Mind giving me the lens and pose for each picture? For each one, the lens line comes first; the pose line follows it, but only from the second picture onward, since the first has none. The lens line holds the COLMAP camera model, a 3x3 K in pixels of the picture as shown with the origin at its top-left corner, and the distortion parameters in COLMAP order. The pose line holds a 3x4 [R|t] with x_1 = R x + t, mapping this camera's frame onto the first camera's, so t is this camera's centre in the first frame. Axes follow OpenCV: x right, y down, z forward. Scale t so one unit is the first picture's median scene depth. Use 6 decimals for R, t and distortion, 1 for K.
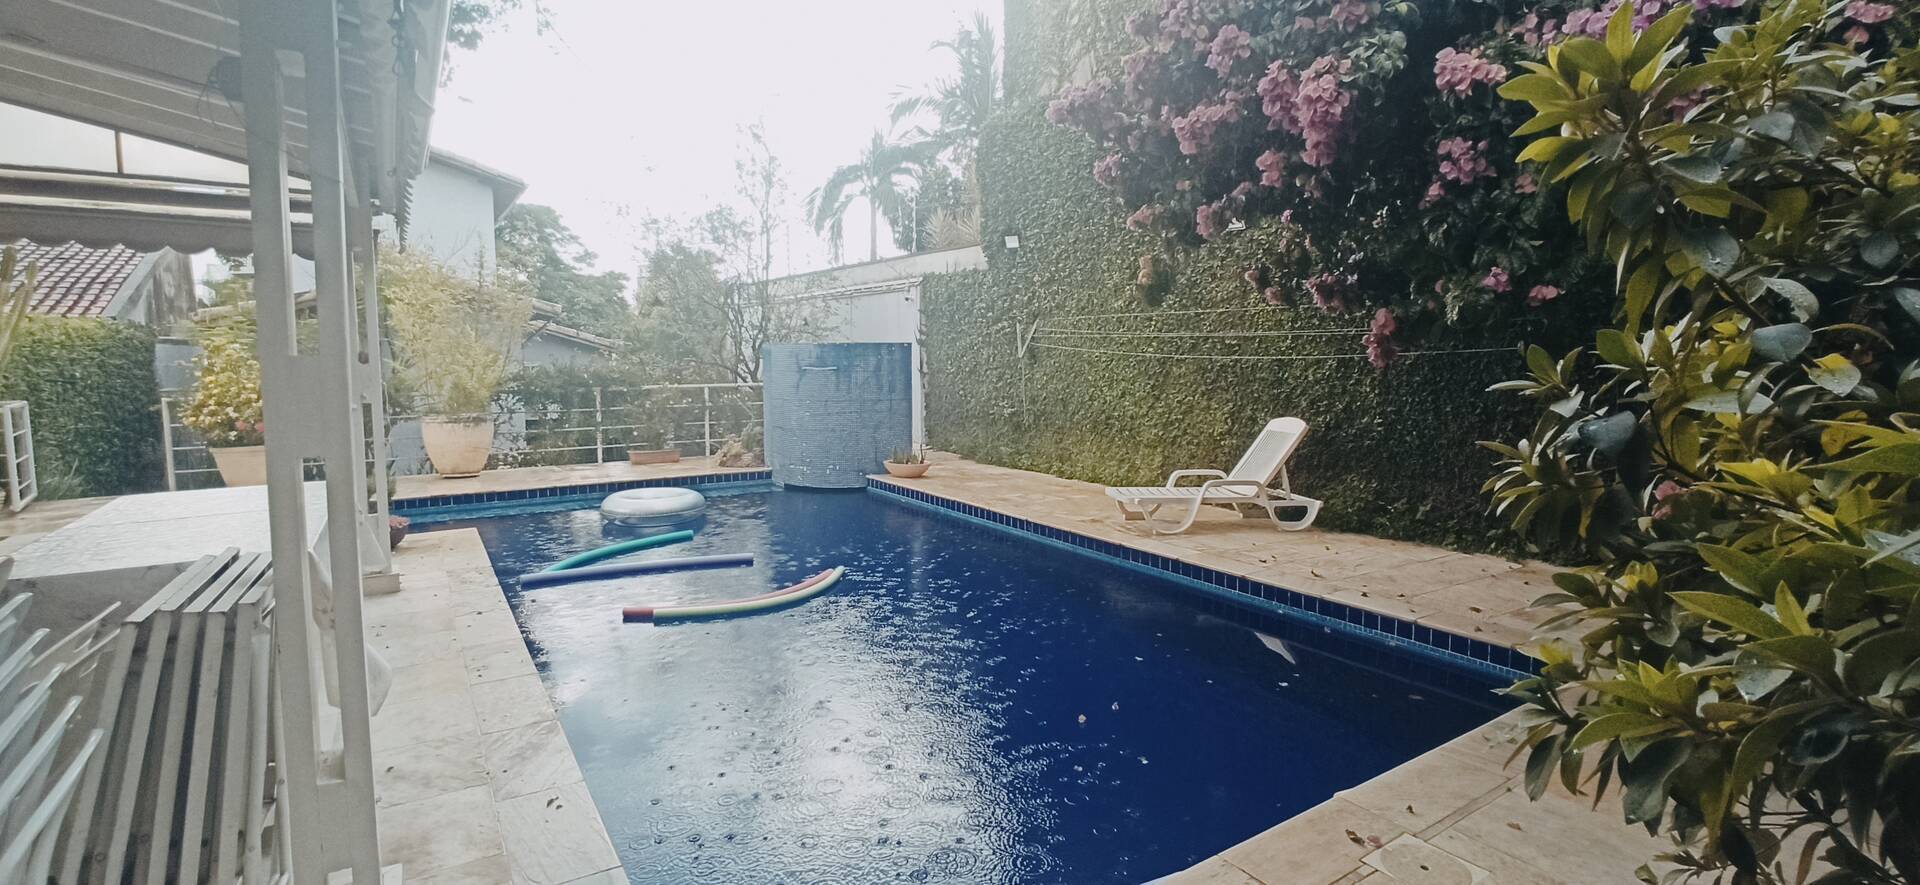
lens RADIAL K [[935.7, 0, 959.6], [0, 935.7, 419.3], [0, 0, 1]] dist [-0.001031, 0.016526]
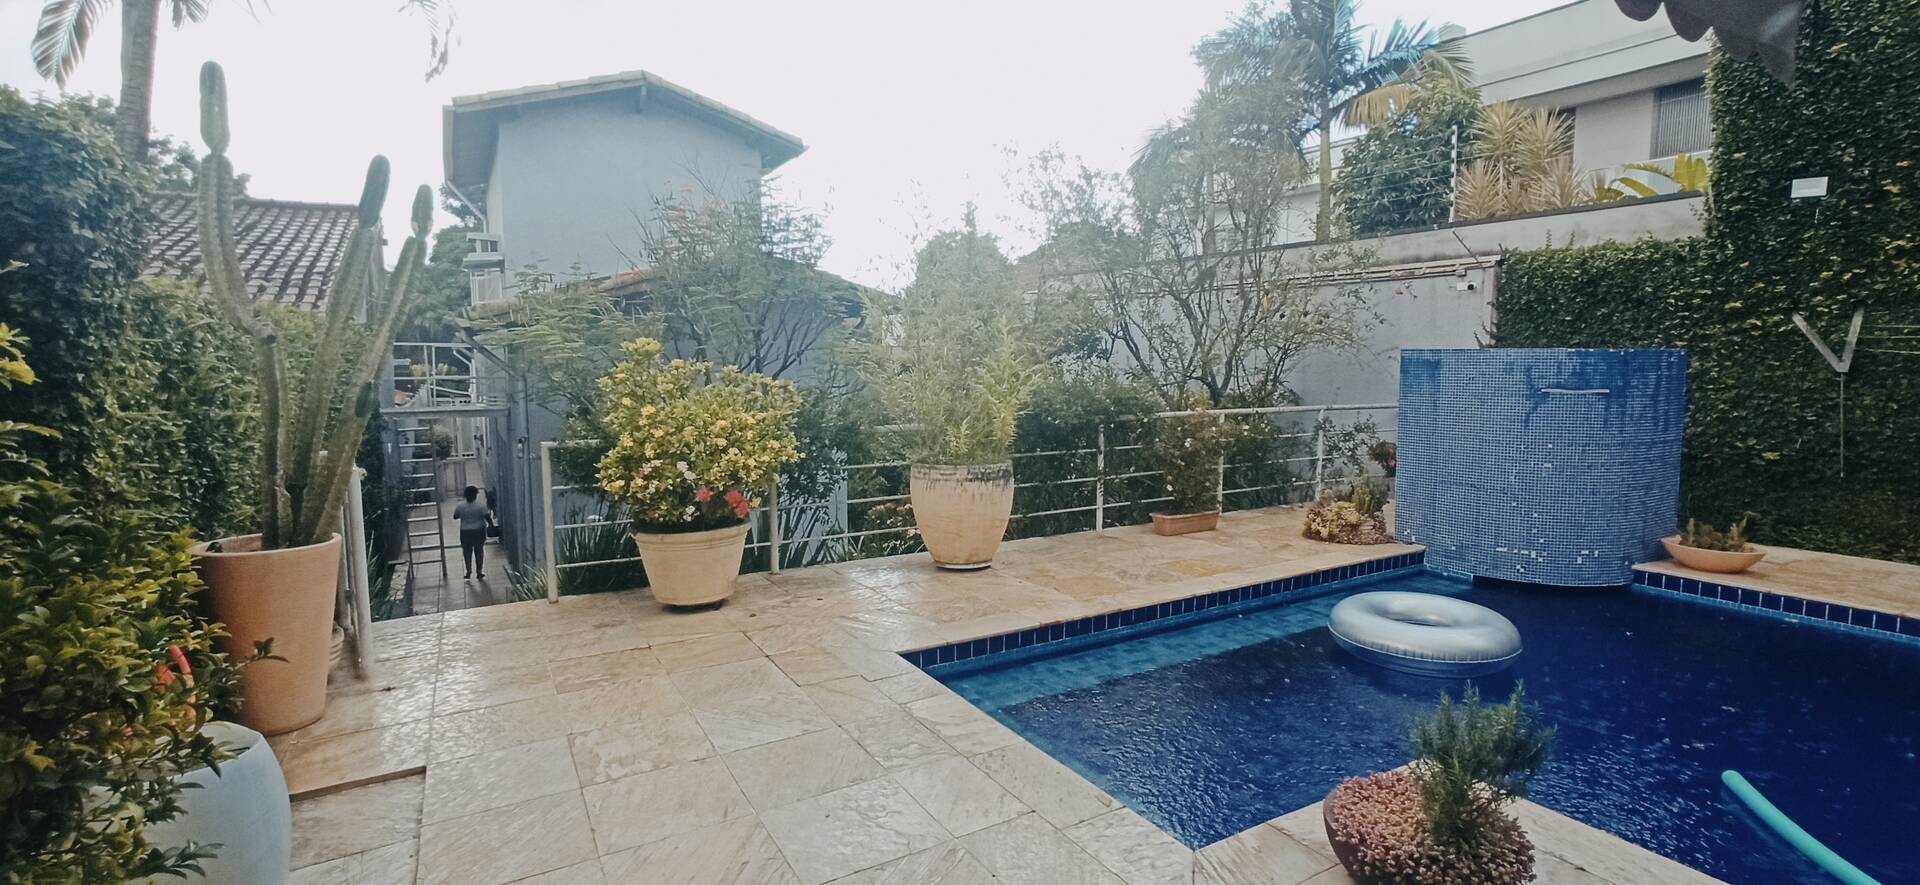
lens RADIAL K [[889.2, 0, 974.8], [0, 889.2, 429.1], [0, 0, 1]] dist [-0.059730, 0.046788]
pose [[0.999961, 0.002255, -0.008549, -0.530270], [-0.002243, 0.999997, 0.001356, -0.029336], [0.008552, -0.001337, 0.999963, 0.427357]]
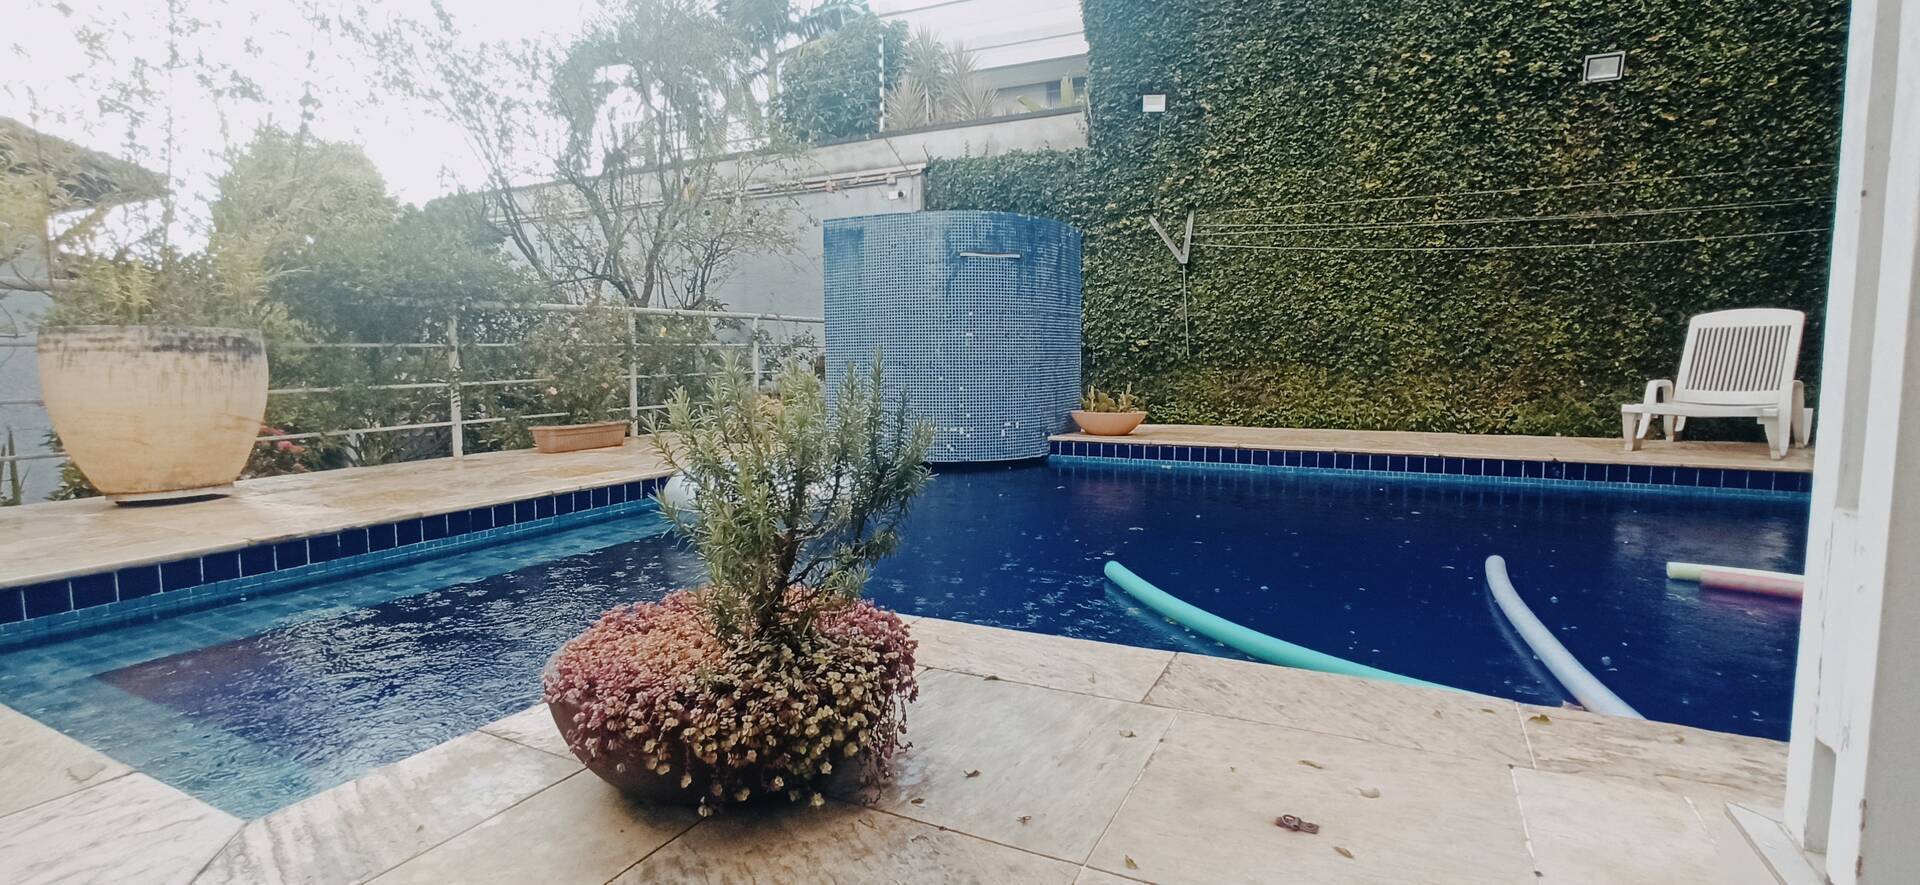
lens RADIAL K [[889.2, 0, 974.8], [0, 889.2, 429.1], [0, 0, 1]] dist [-0.059730, 0.046788]
pose [[0.848491, -0.048731, 0.526962, -0.449897], [0.047058, 0.998754, 0.016591, 0.043077], [-0.527114, 0.010720, 0.849727, 0.534852]]
